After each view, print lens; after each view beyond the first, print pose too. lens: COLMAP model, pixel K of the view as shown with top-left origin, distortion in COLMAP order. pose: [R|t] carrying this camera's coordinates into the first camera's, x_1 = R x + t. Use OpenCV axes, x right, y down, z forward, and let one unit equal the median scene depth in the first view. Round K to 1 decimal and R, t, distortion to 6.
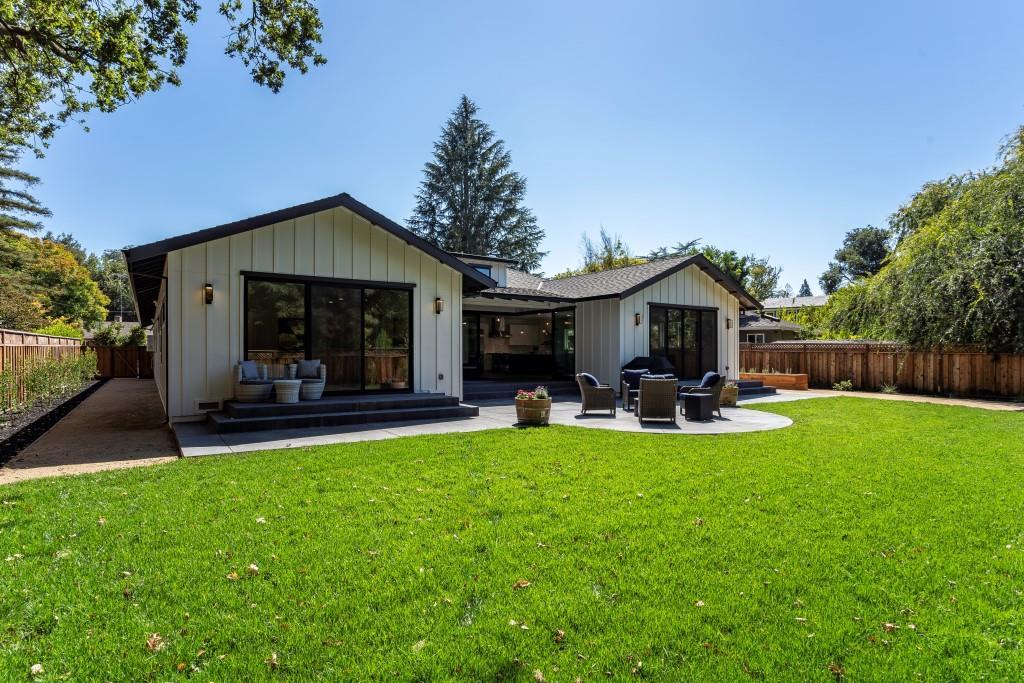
lens RADIAL K [[776.4, 0, 512.3], [0, 776.4, 343.2], [0, 0, 1]] dist [0.001810, 0.000880]
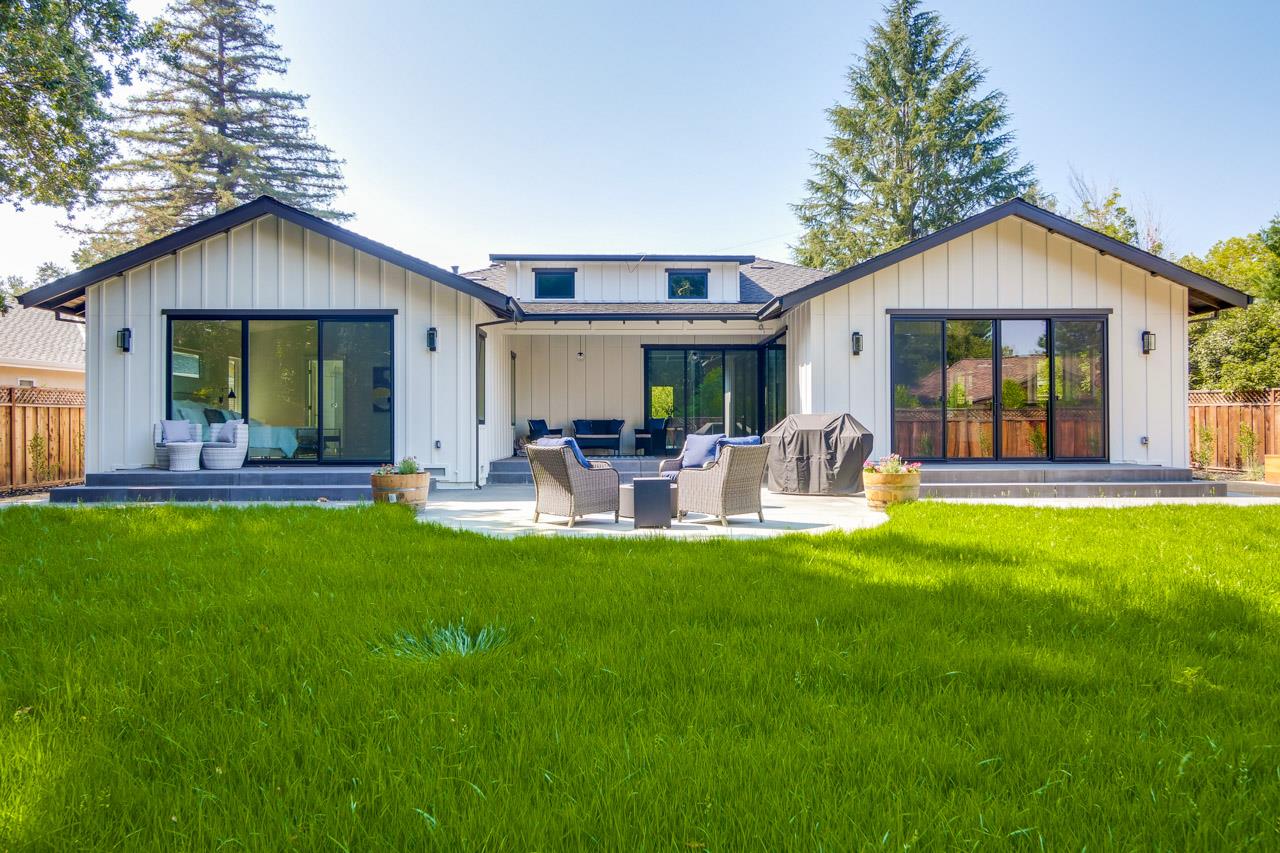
lens RADIAL K [[1241.0, 0, 640.0], [0, 1241.0, 426.5], [0, 0, 1]] dist [0.012441, 0.006424]
pose [[0.689304, -0.011584, -0.724380, 0.819720], [0.005350, 0.999926, -0.010899, 0.041058], [0.724453, 0.003637, 0.689315, 0.395566]]
